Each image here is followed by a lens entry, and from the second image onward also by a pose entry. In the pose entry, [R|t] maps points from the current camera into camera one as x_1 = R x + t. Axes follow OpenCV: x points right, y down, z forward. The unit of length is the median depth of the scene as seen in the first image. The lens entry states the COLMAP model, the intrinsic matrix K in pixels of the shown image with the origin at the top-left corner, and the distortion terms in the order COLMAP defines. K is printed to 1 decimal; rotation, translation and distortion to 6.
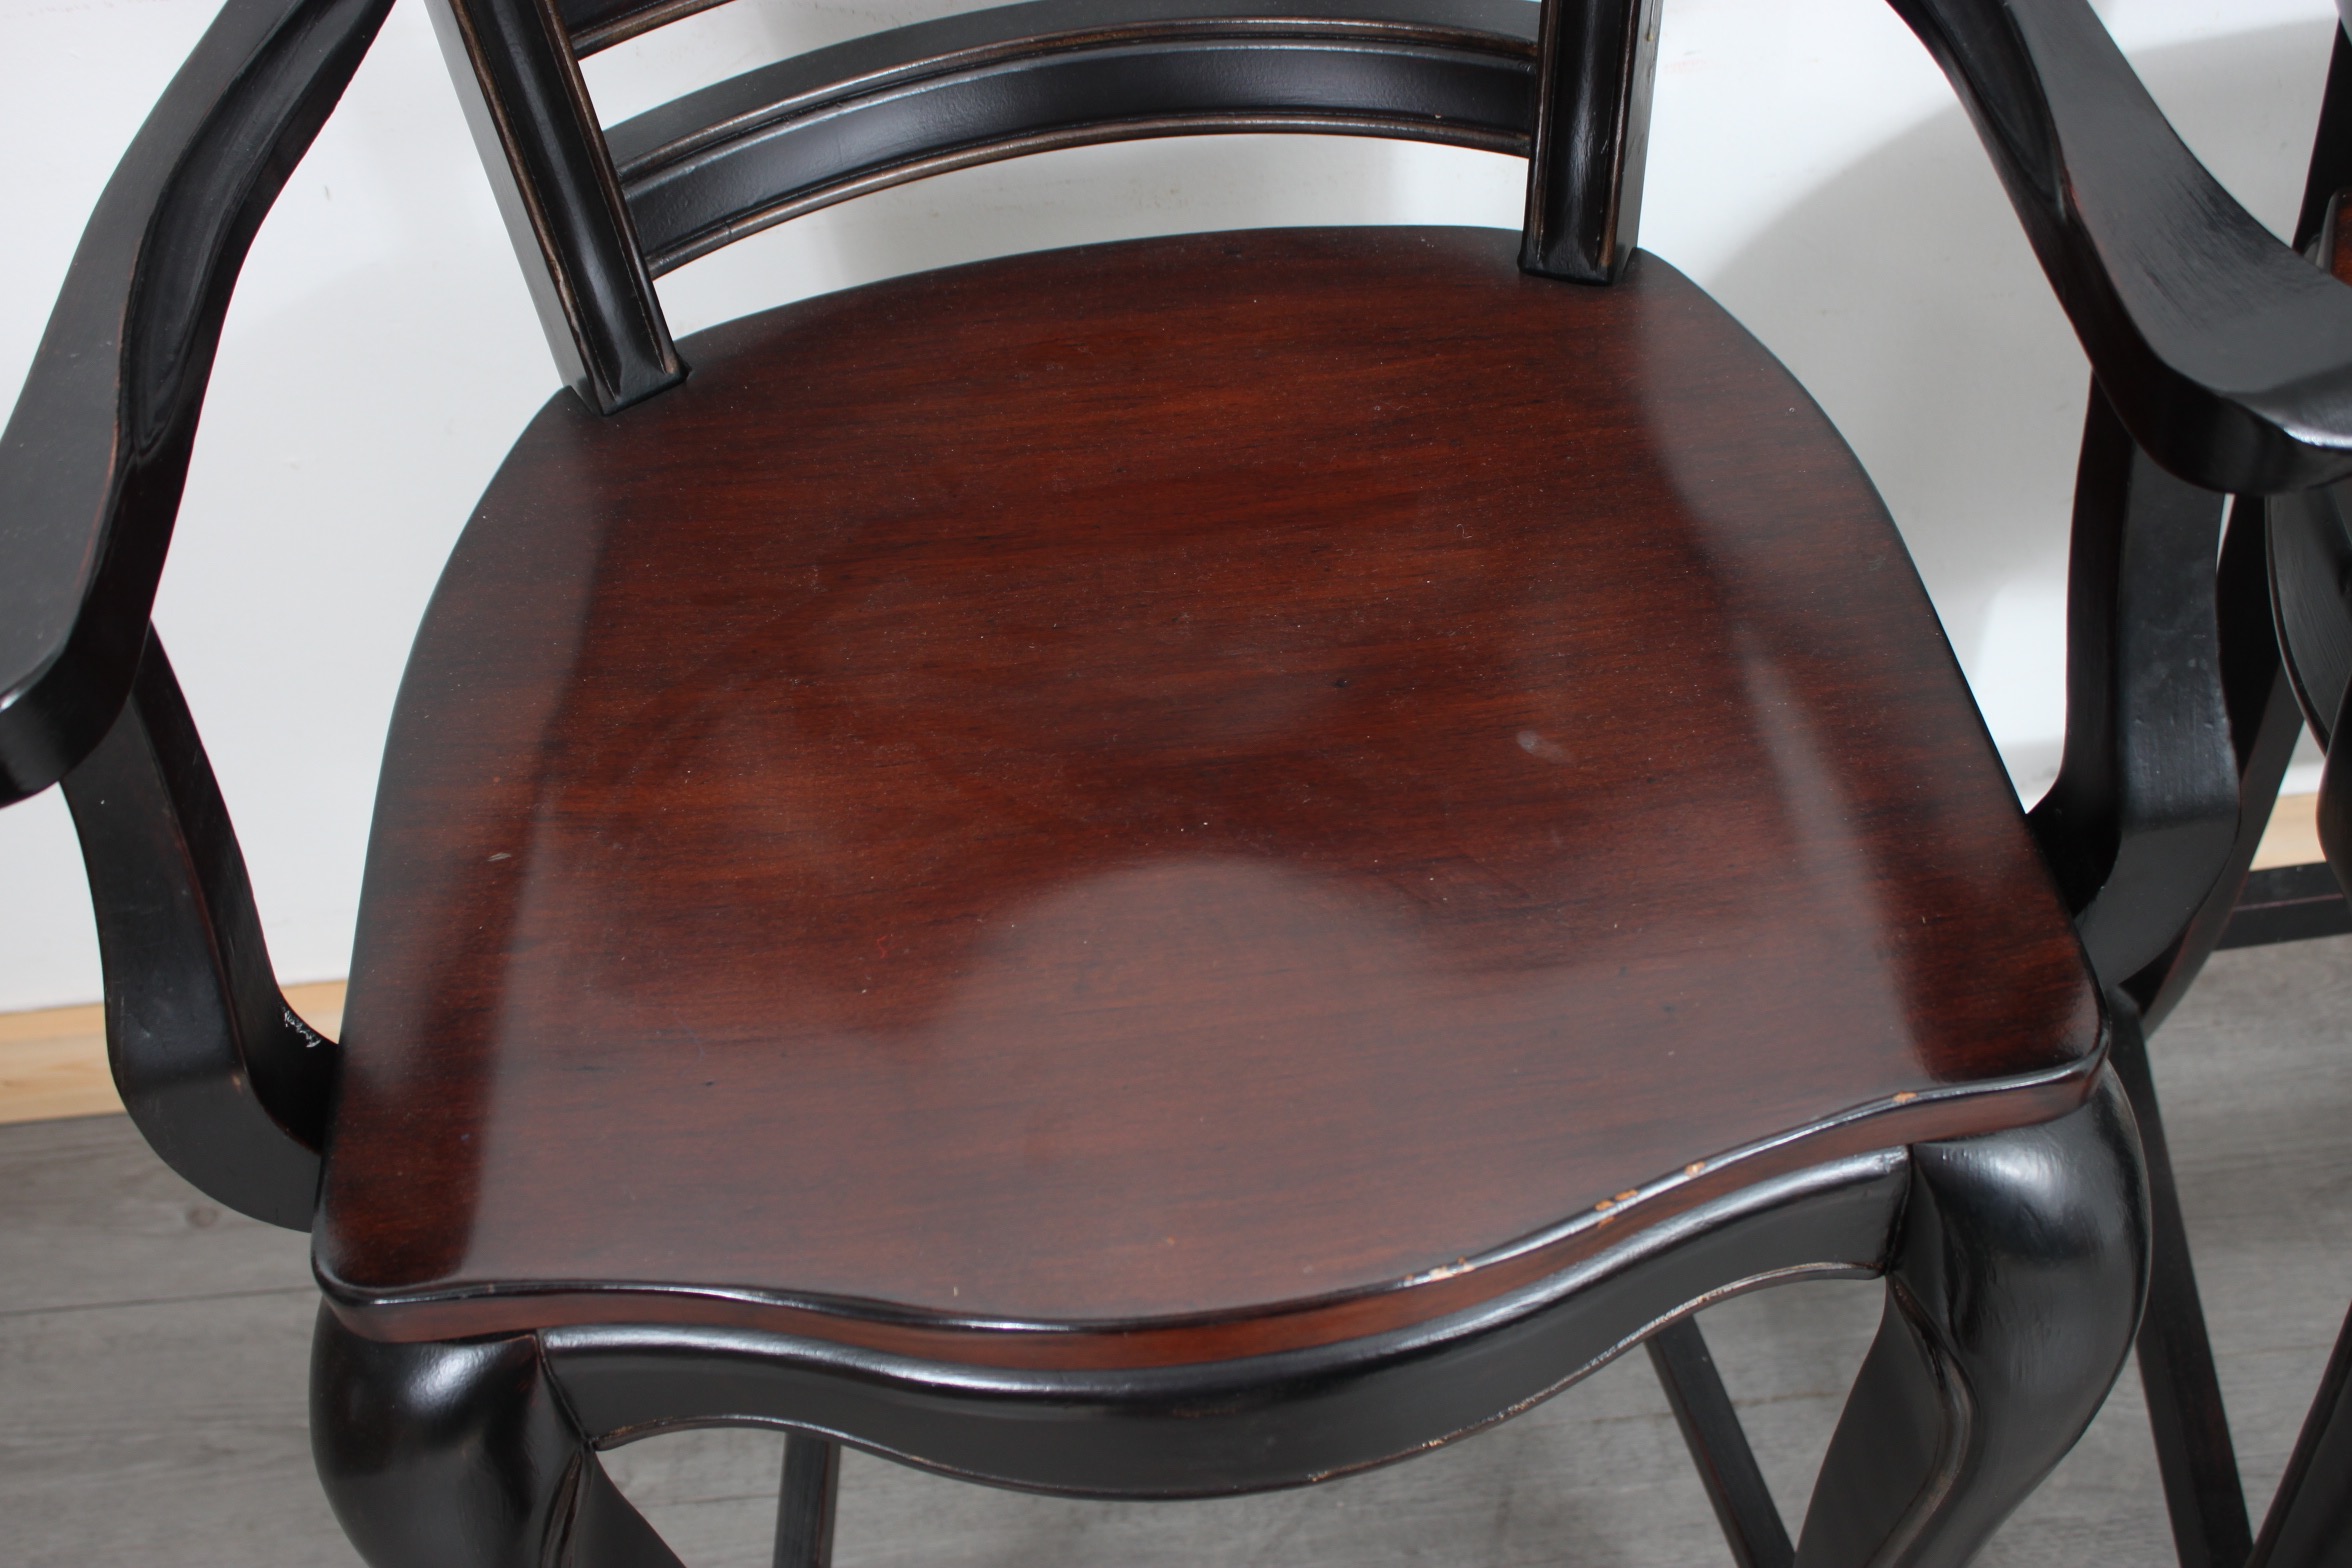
lens RADIAL K [[2716.2, 0, 1176.0], [0, 2716.2, 784.0], [0, 0, 1]] dist [-0.085535, 0.019940]
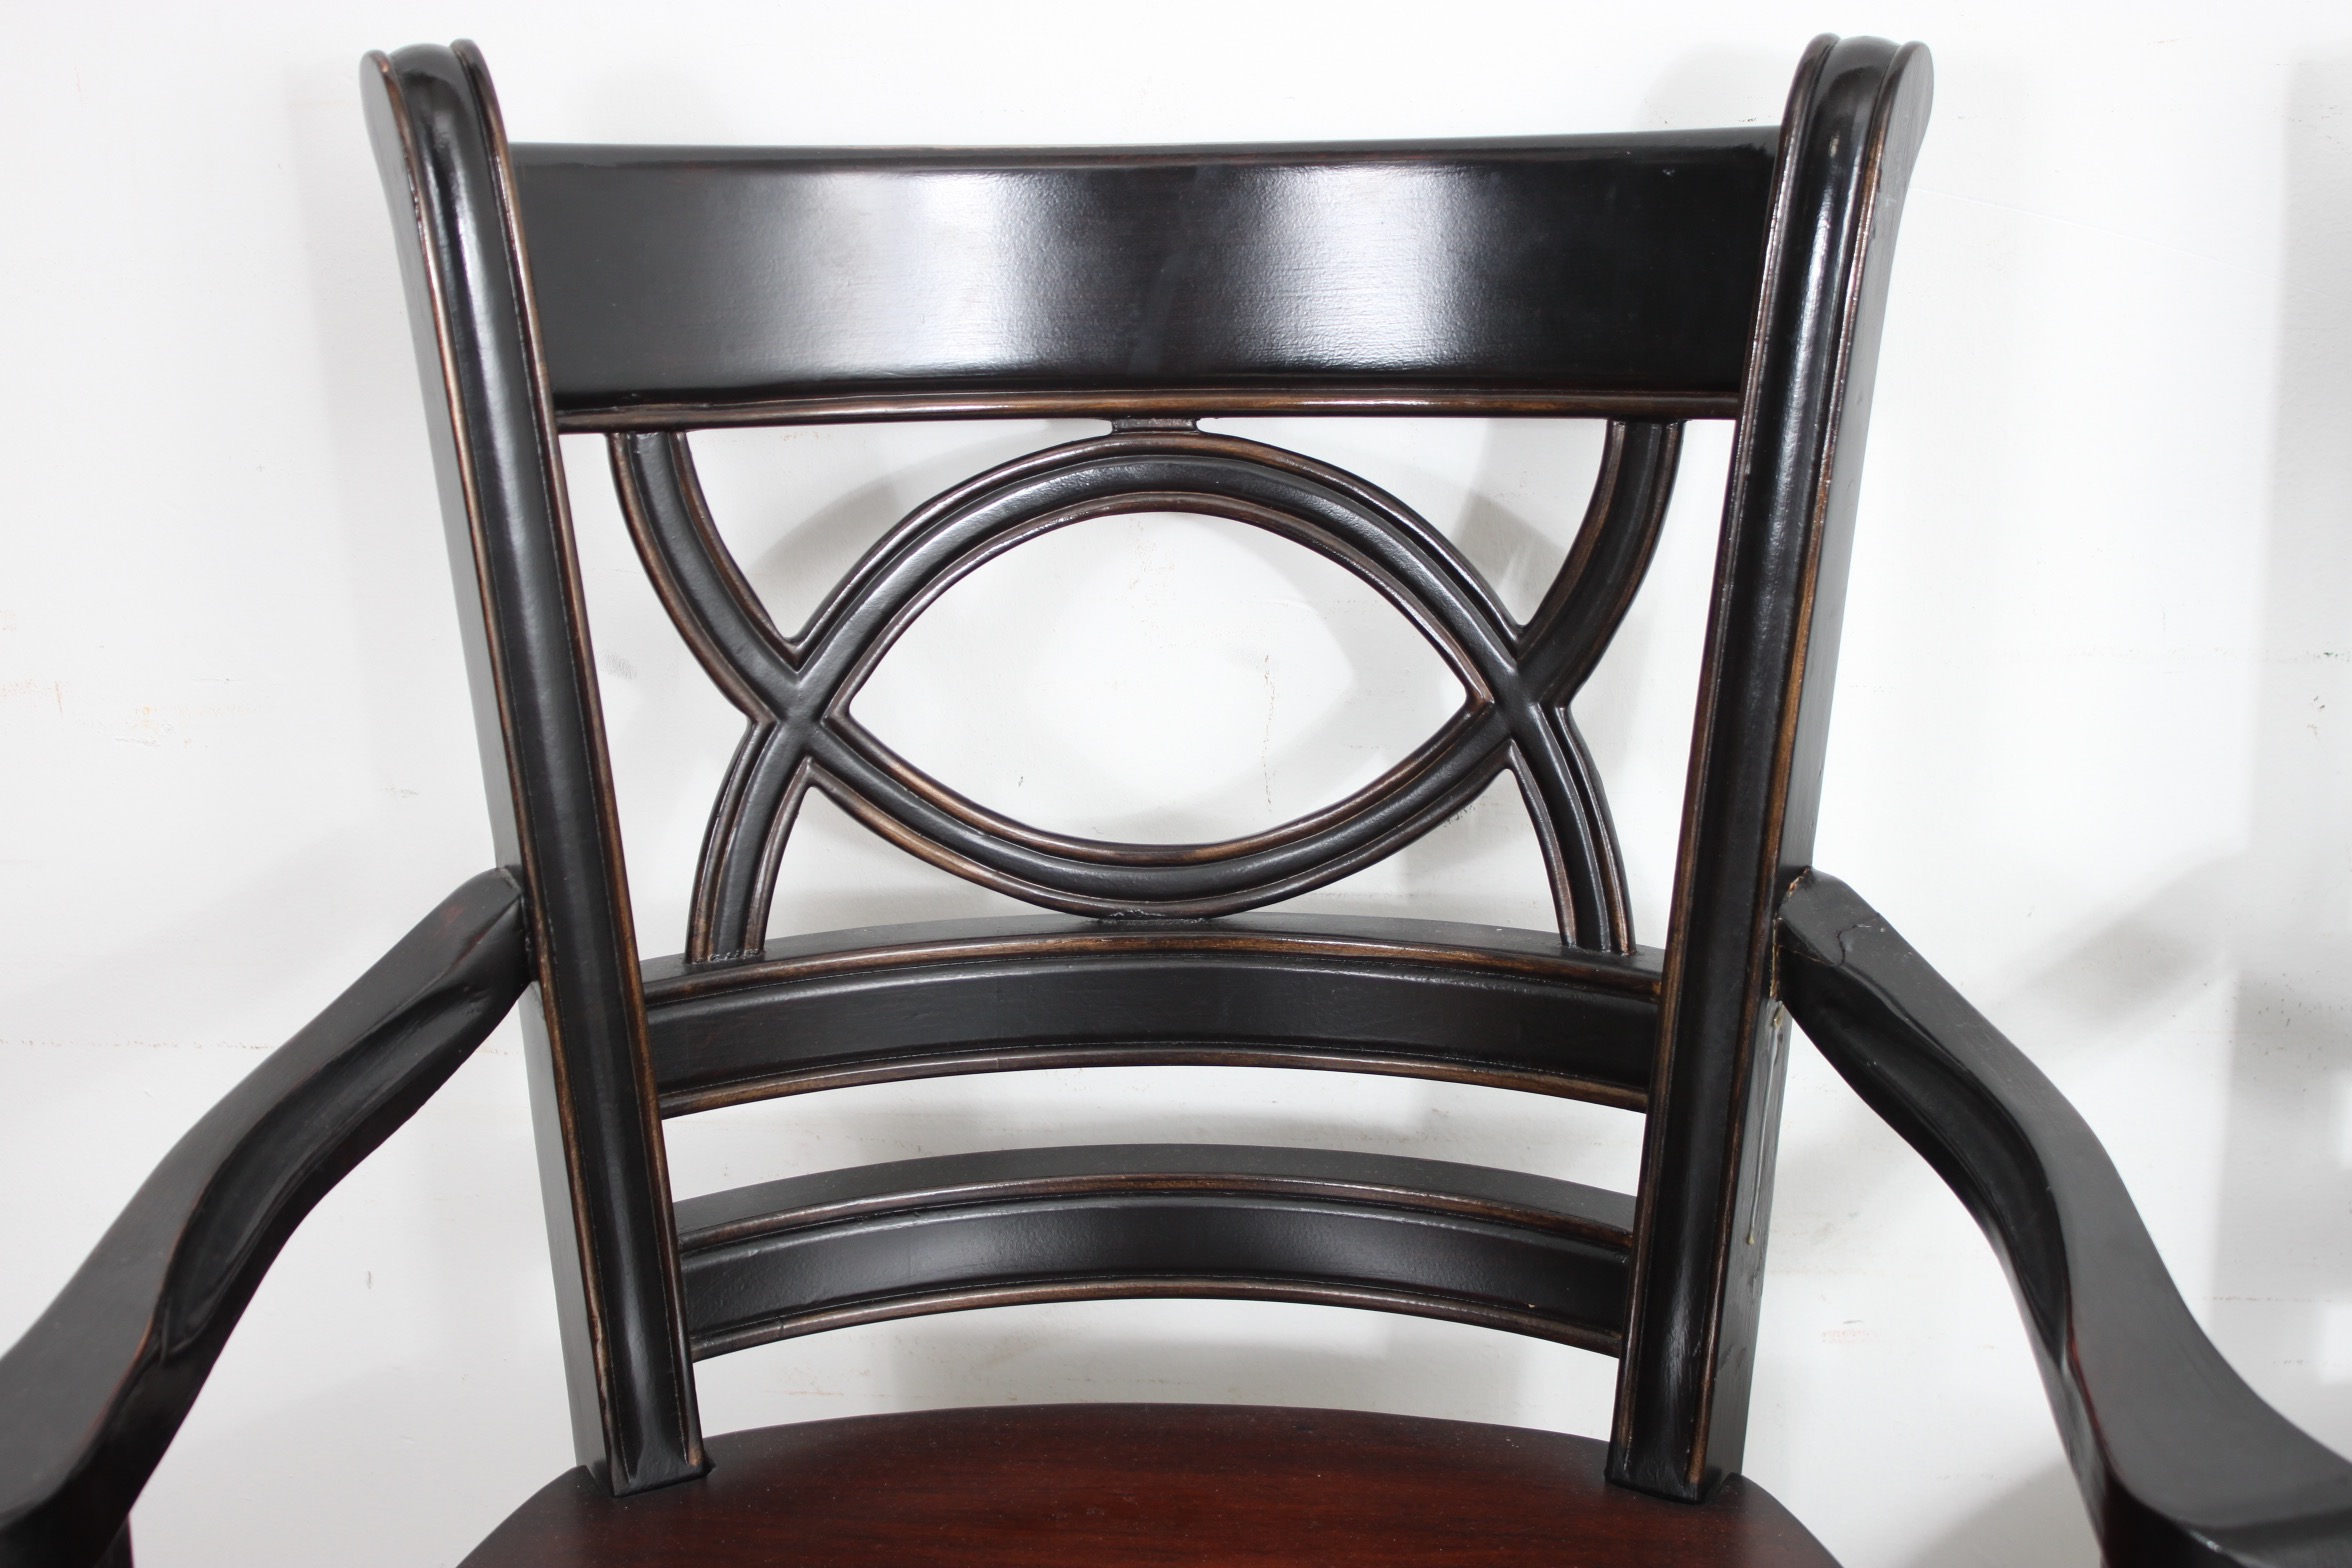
lens RADIAL K [[3700.8, 0, 1176.0], [0, 3700.8, 784.0], [0, 0, 1]] dist [0.034552, -0.028227]
pose [[0.988795, 0.110883, -0.099951, 0.083830], [-0.143886, 0.886293, -0.440207, 0.184731], [0.039774, 0.449656, 0.892316, -0.257185]]
